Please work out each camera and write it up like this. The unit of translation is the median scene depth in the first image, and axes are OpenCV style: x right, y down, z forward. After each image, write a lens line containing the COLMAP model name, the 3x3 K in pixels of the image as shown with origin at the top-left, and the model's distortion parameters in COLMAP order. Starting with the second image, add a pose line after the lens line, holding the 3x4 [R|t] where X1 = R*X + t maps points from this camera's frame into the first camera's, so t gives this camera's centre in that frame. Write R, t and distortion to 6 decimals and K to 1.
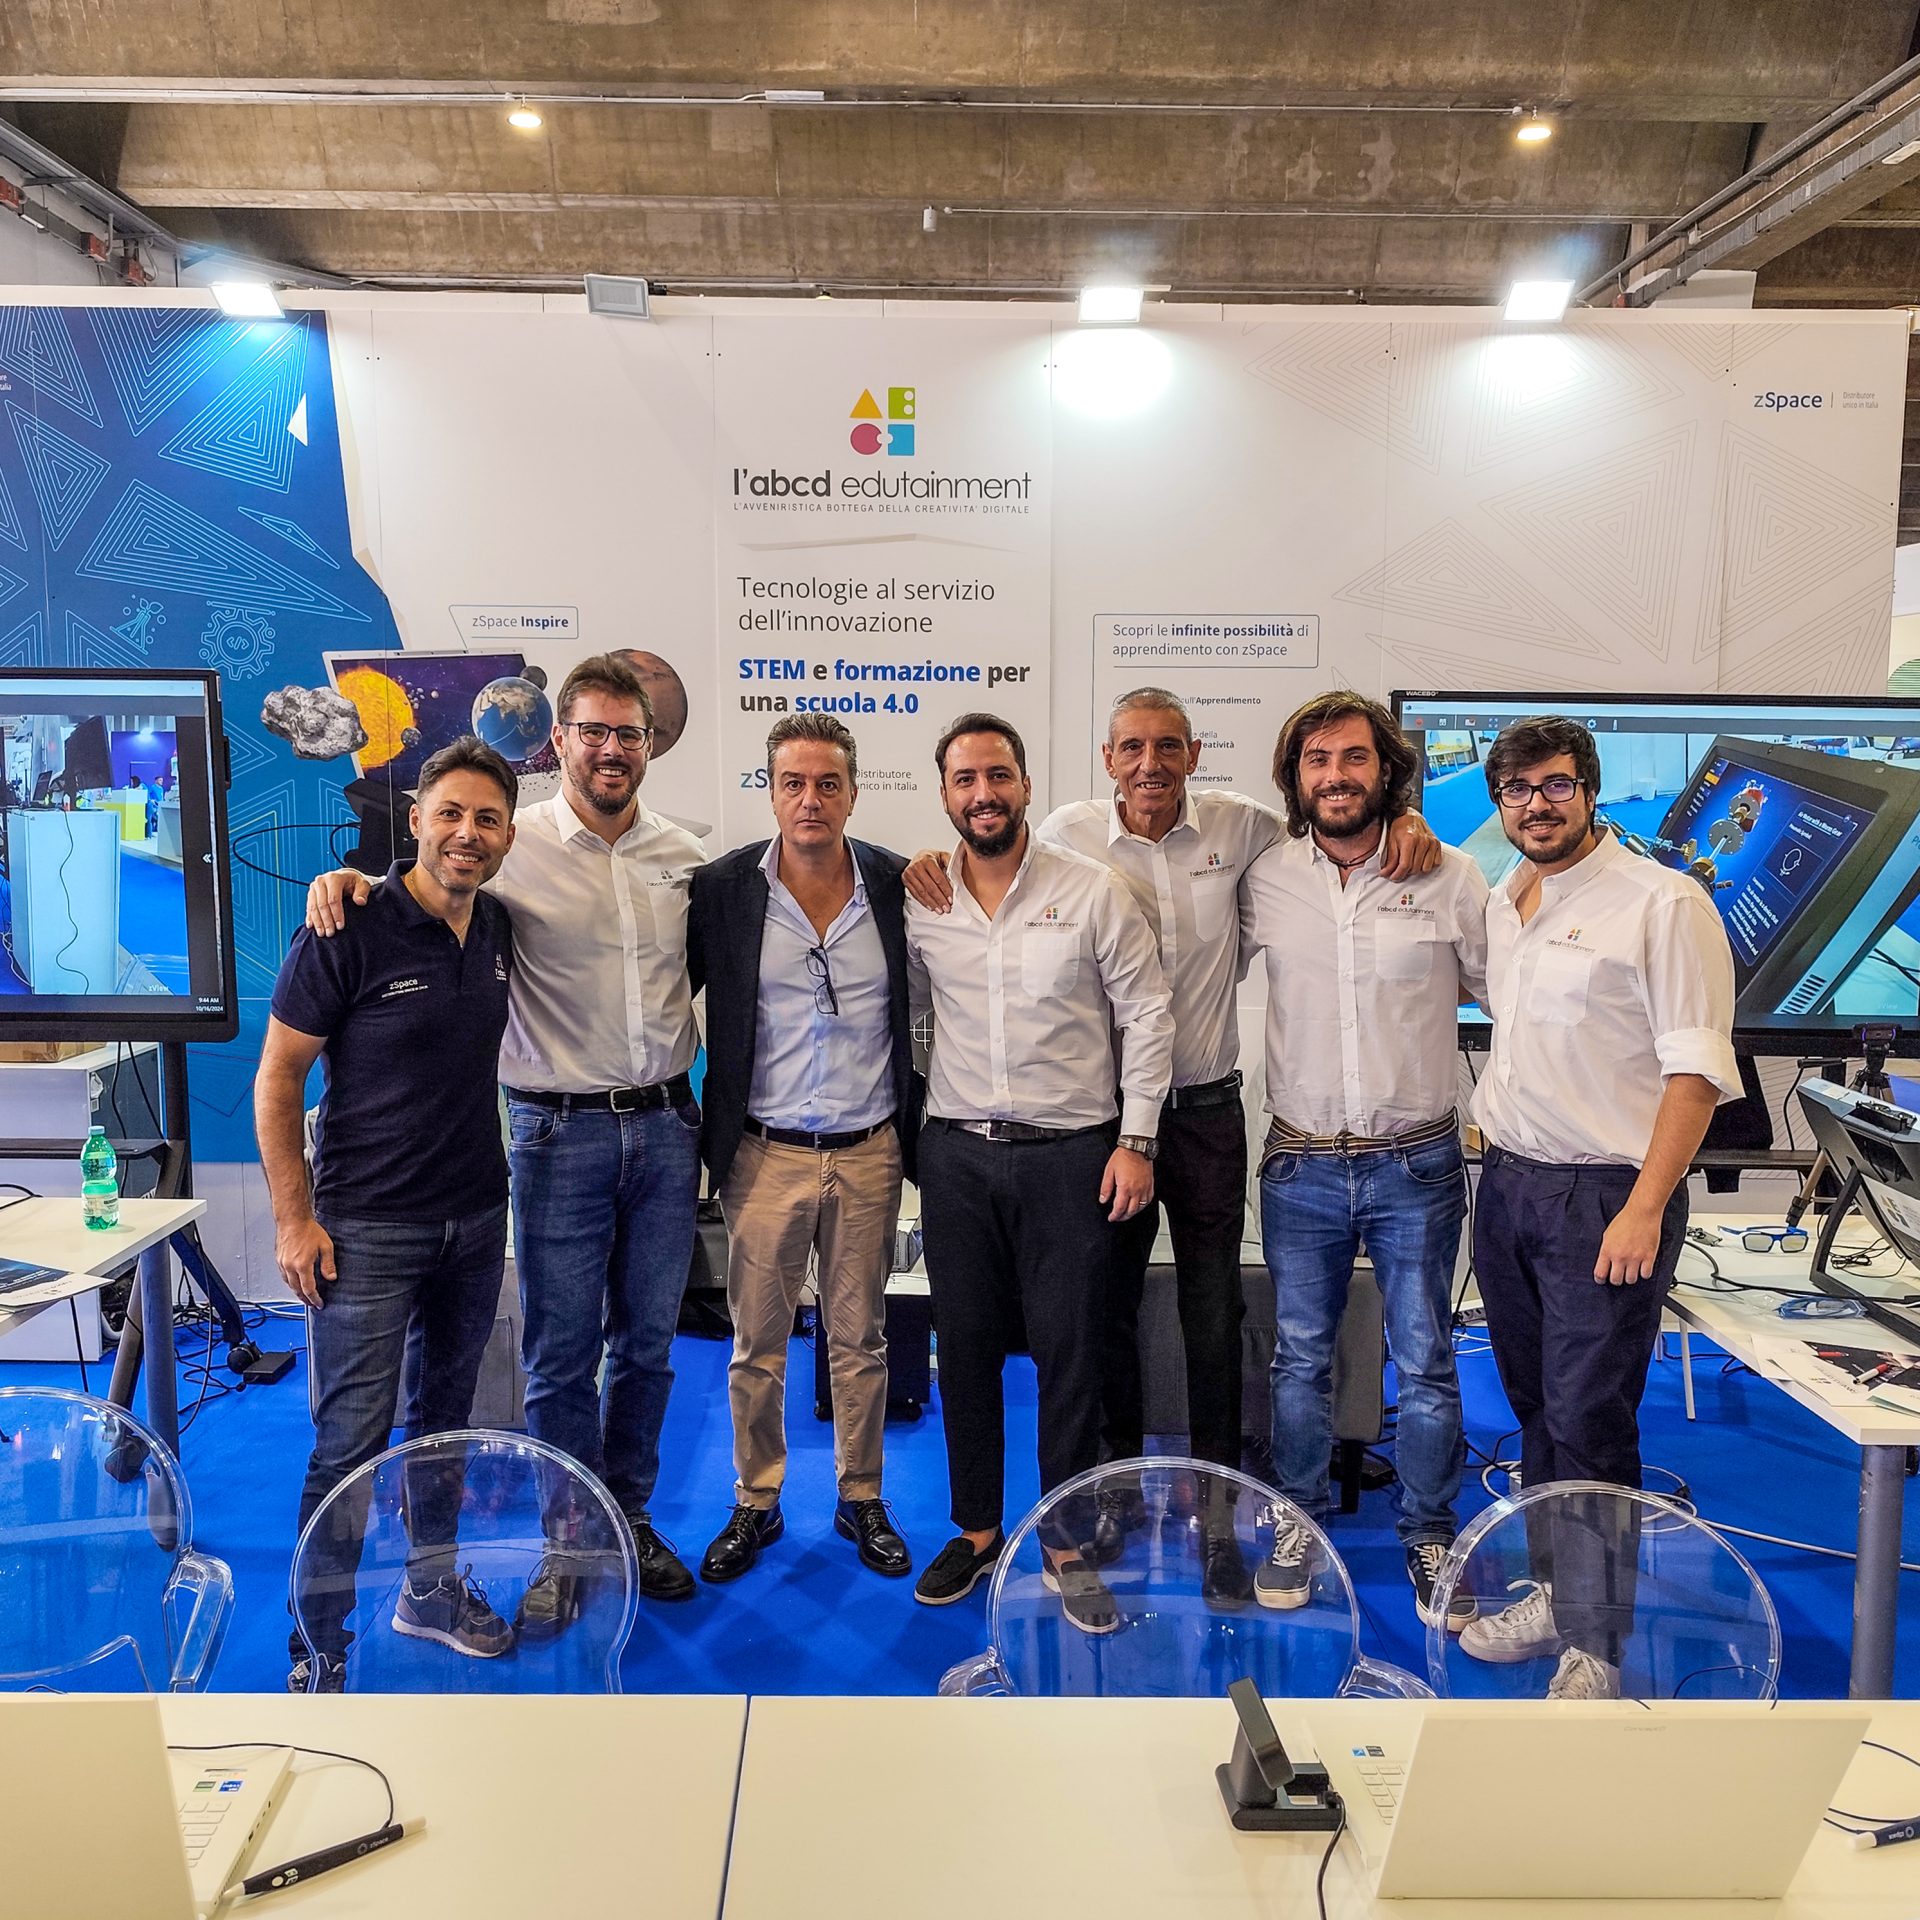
lens RADIAL K [[1660.4, 0, 871.7], [0, 1660.4, 1036.3], [0, 0, 1]] dist [0.046305, -0.047725]
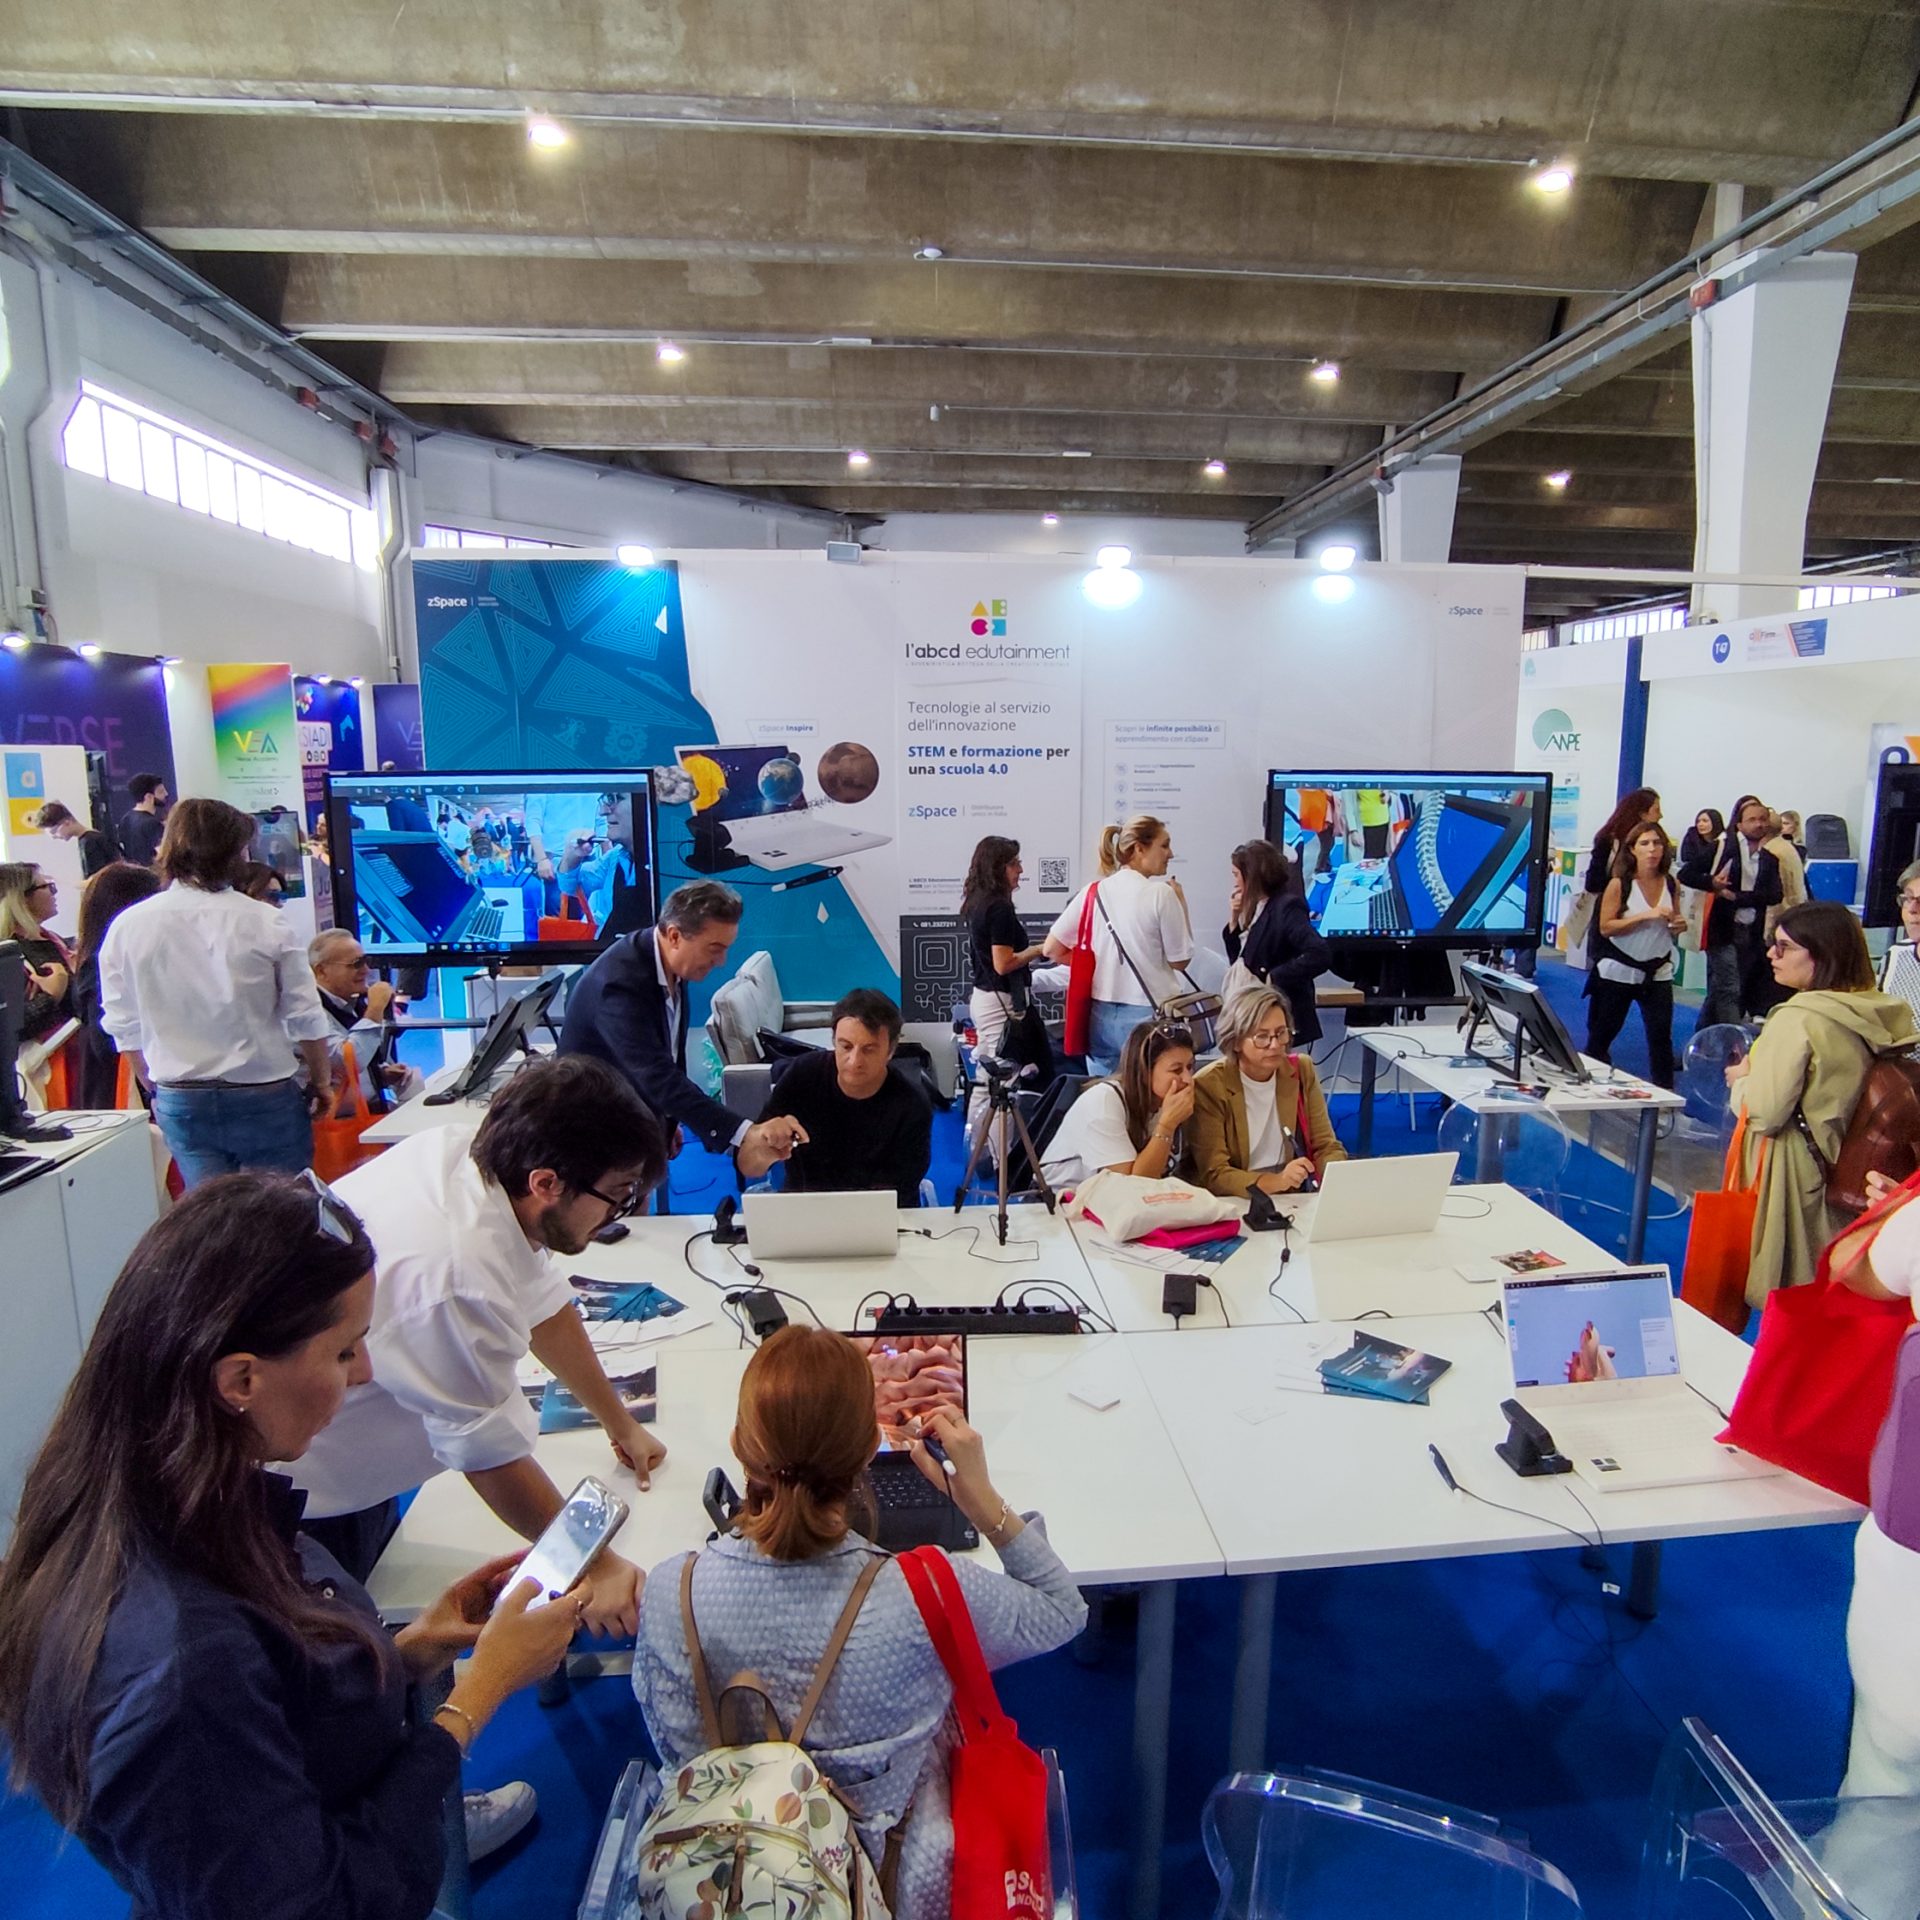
lens RADIAL K [[1233.5, 0, 968.8], [0, 1233.5, 965.7], [0, 0, 1]] dist [-0.045712, 0.018583]
pose [[0.996353, -0.025698, 0.081361, -0.045790], [0.025339, 0.999664, 0.005437, 0.001185], [-0.081474, -0.003356, 0.996670, -0.115072]]
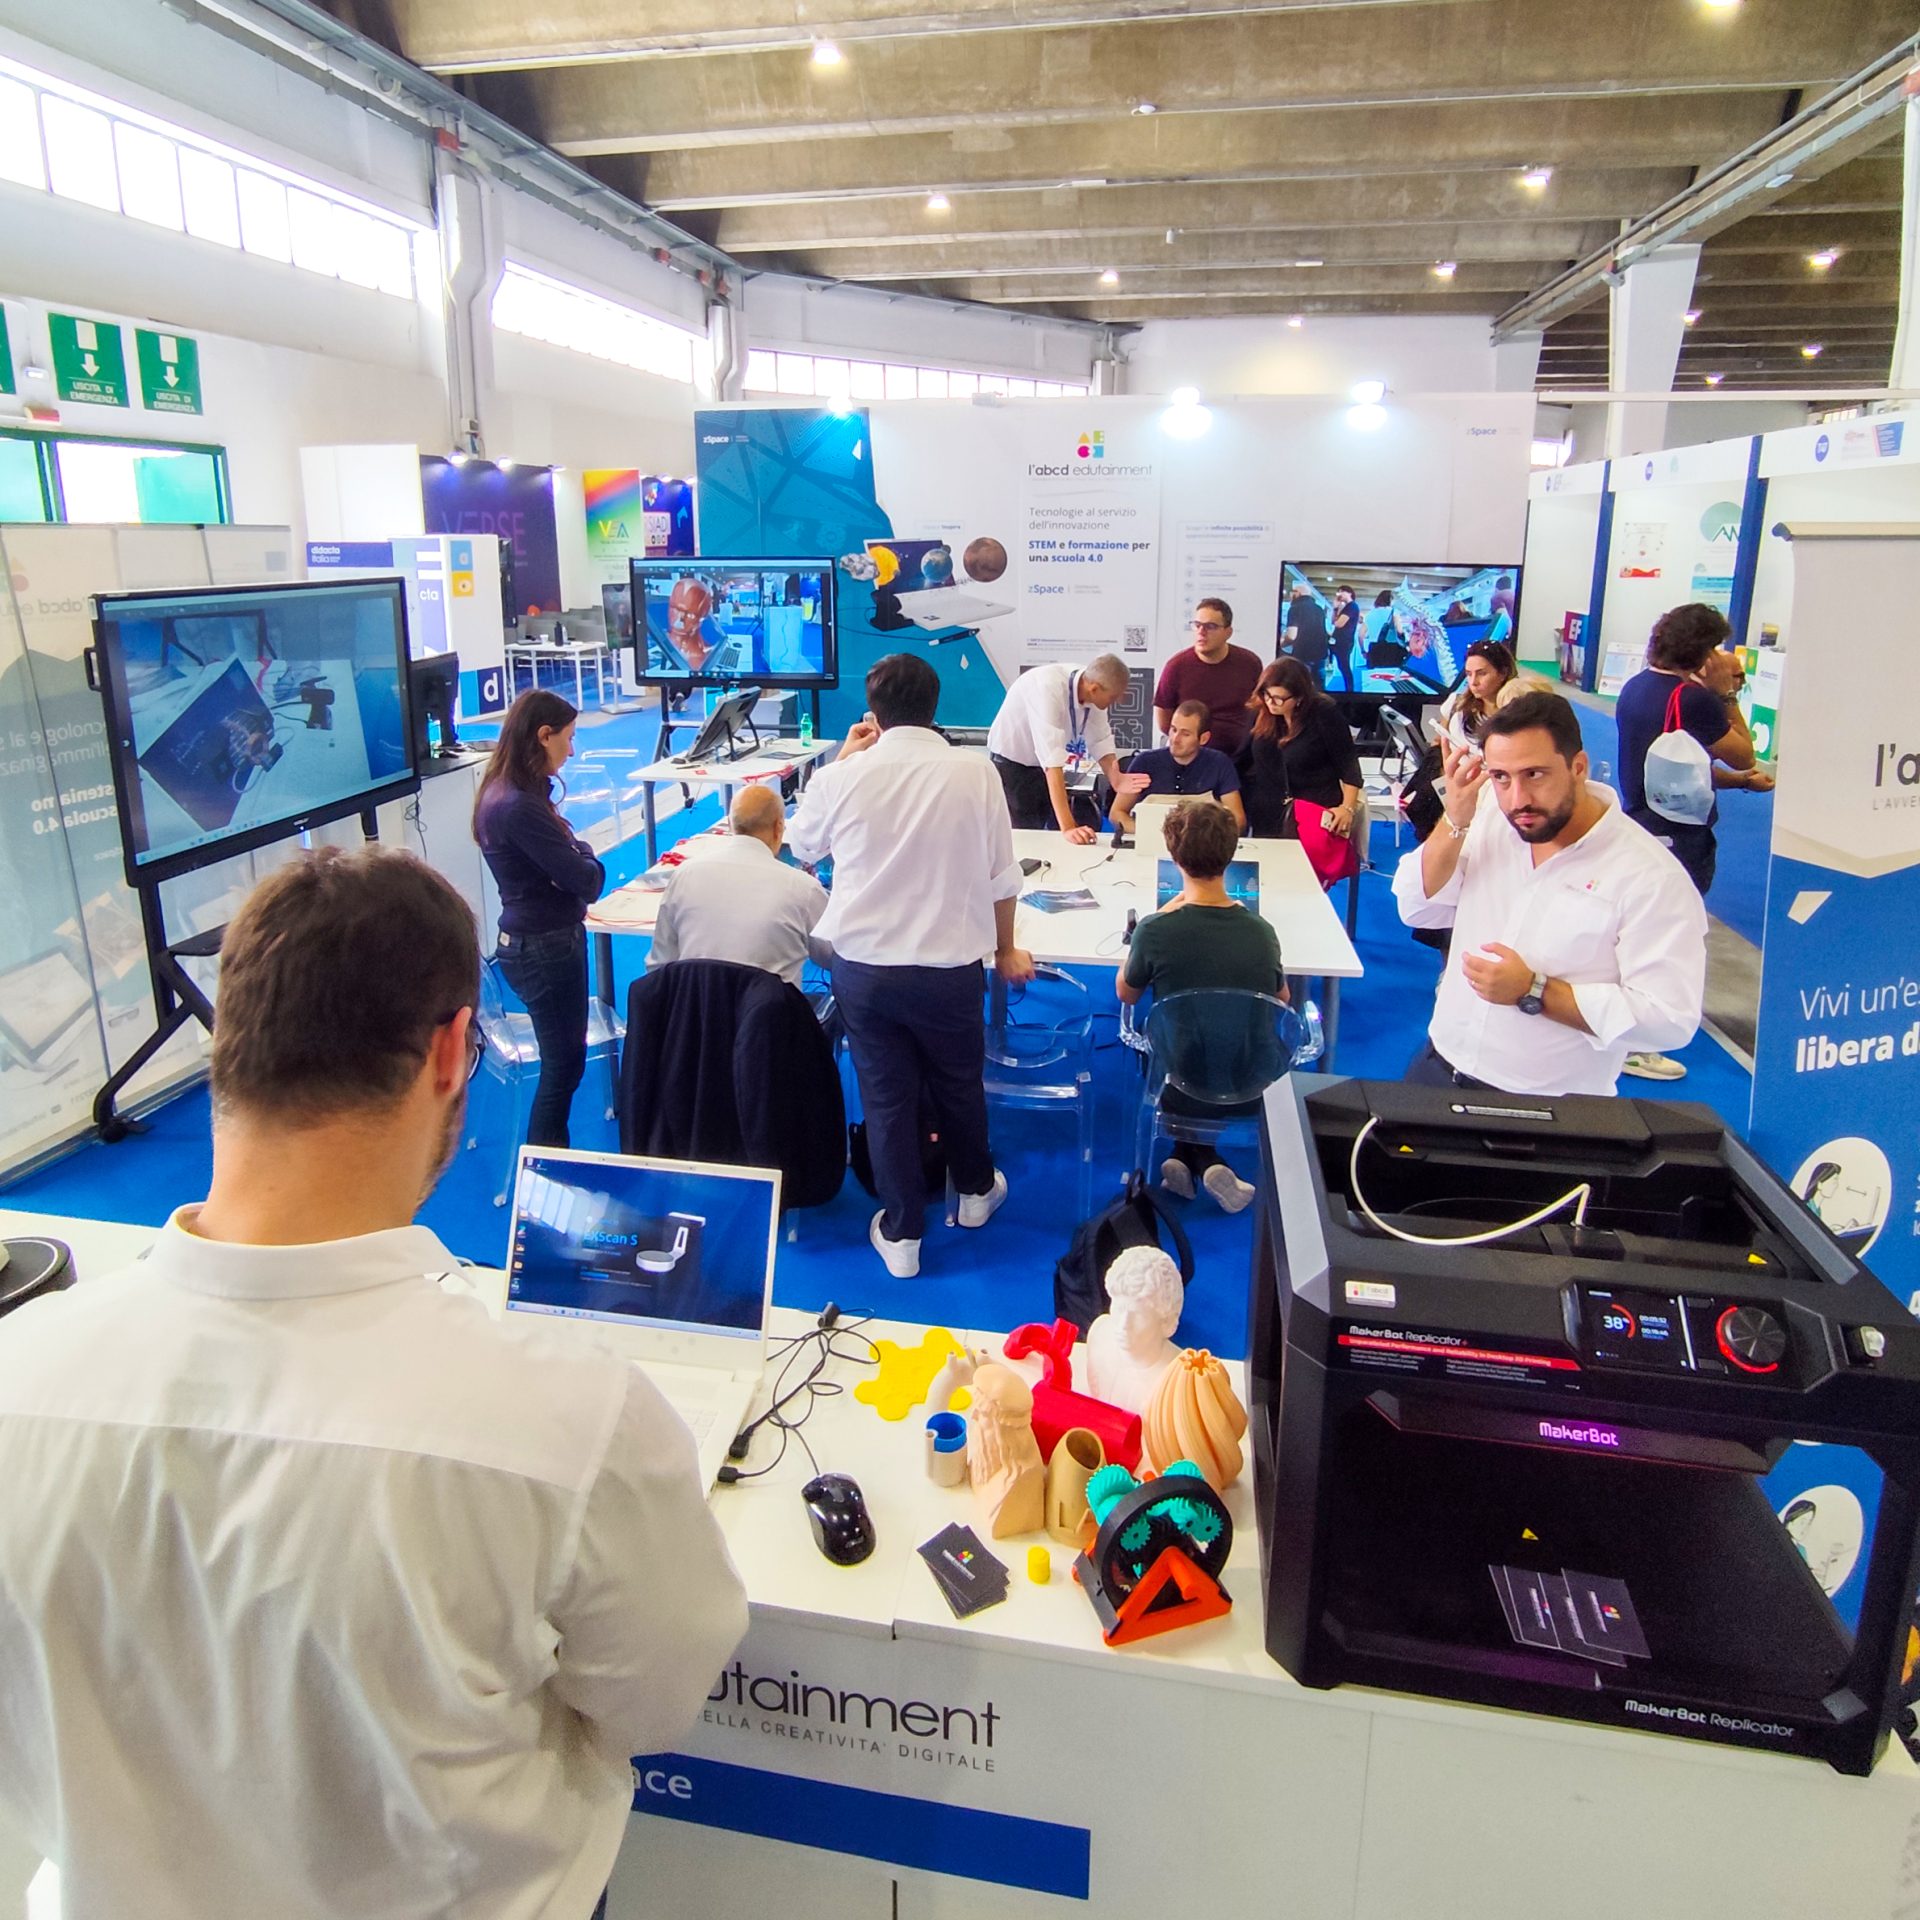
lens RADIAL K [[1154.7, 0, 938.2], [0, 1154.7, 782.6], [0, 0, 1]] dist [-0.032153, 0.018918]
pose [[0.982734, 0.029512, -0.182656, 0.038361], [-0.021595, 0.998745, 0.045183, 0.018820], [0.183760, -0.040459, 0.982138, -0.246039]]
